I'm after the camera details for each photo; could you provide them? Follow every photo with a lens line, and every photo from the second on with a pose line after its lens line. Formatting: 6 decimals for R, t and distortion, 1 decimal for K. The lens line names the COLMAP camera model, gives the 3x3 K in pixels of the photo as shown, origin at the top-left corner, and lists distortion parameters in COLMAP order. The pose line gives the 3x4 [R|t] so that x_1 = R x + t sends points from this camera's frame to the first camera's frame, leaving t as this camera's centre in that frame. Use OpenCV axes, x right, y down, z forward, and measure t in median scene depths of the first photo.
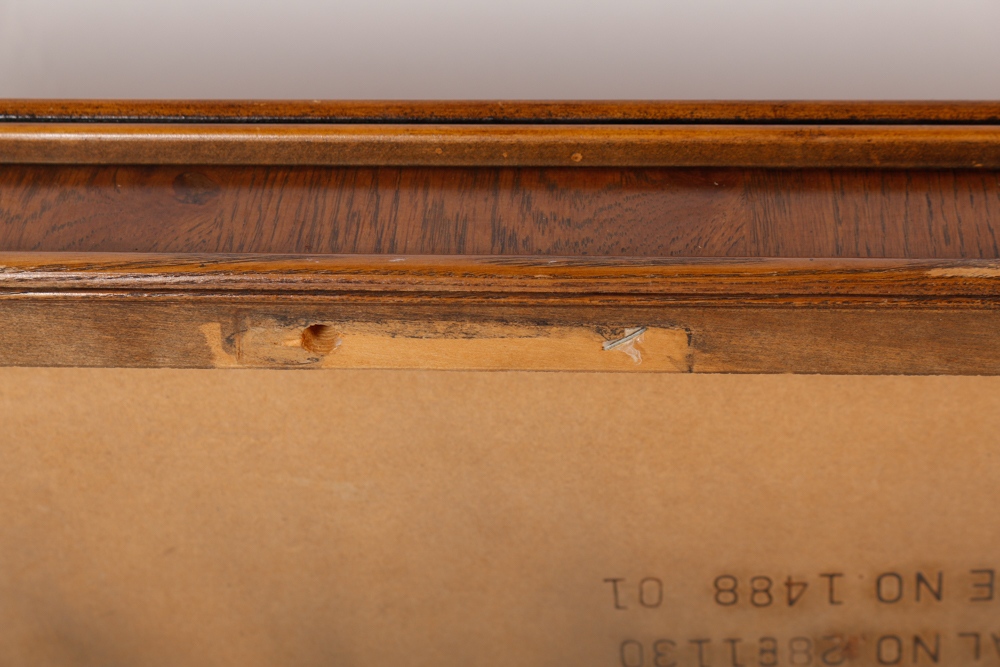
lens RADIAL K [[2326.5, 0, 497.6], [0, 2326.5, 330.9], [0, 0, 1]] dist [0.016994, 0.000000]
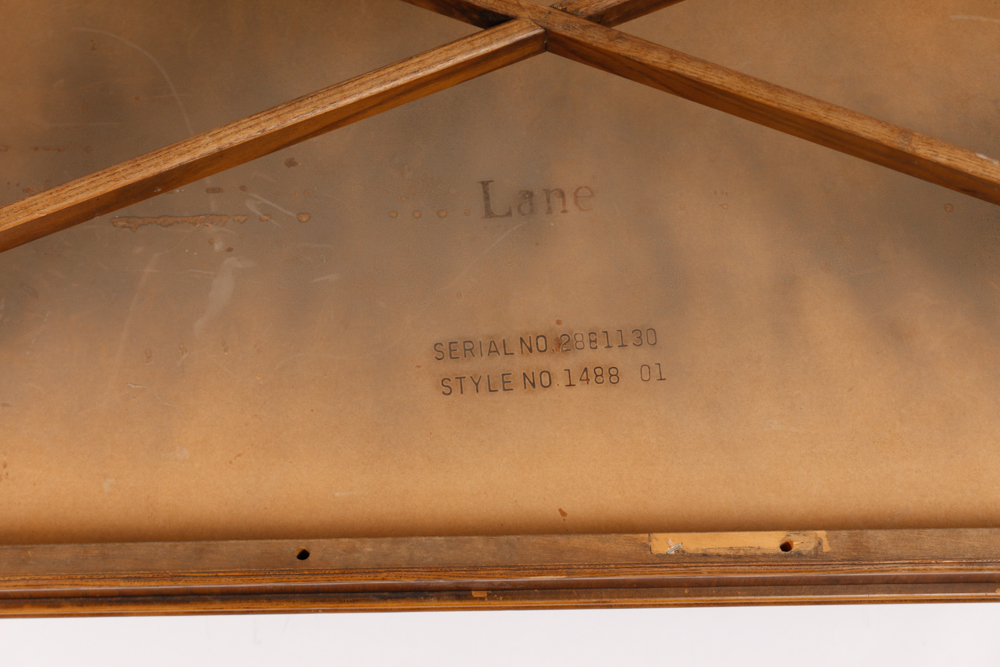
lens RADIAL K [[2326.5, 0, 499.2], [0, 2326.5, 331.7], [0, 0, 1]] dist [0.016994, 0.000000]
pose [[-0.999307, 0.006213, 0.036705, 0.147835], [-0.016836, -0.954815, -0.296725, 0.992227], [0.033203, -0.297137, 0.954257, -1.438492]]
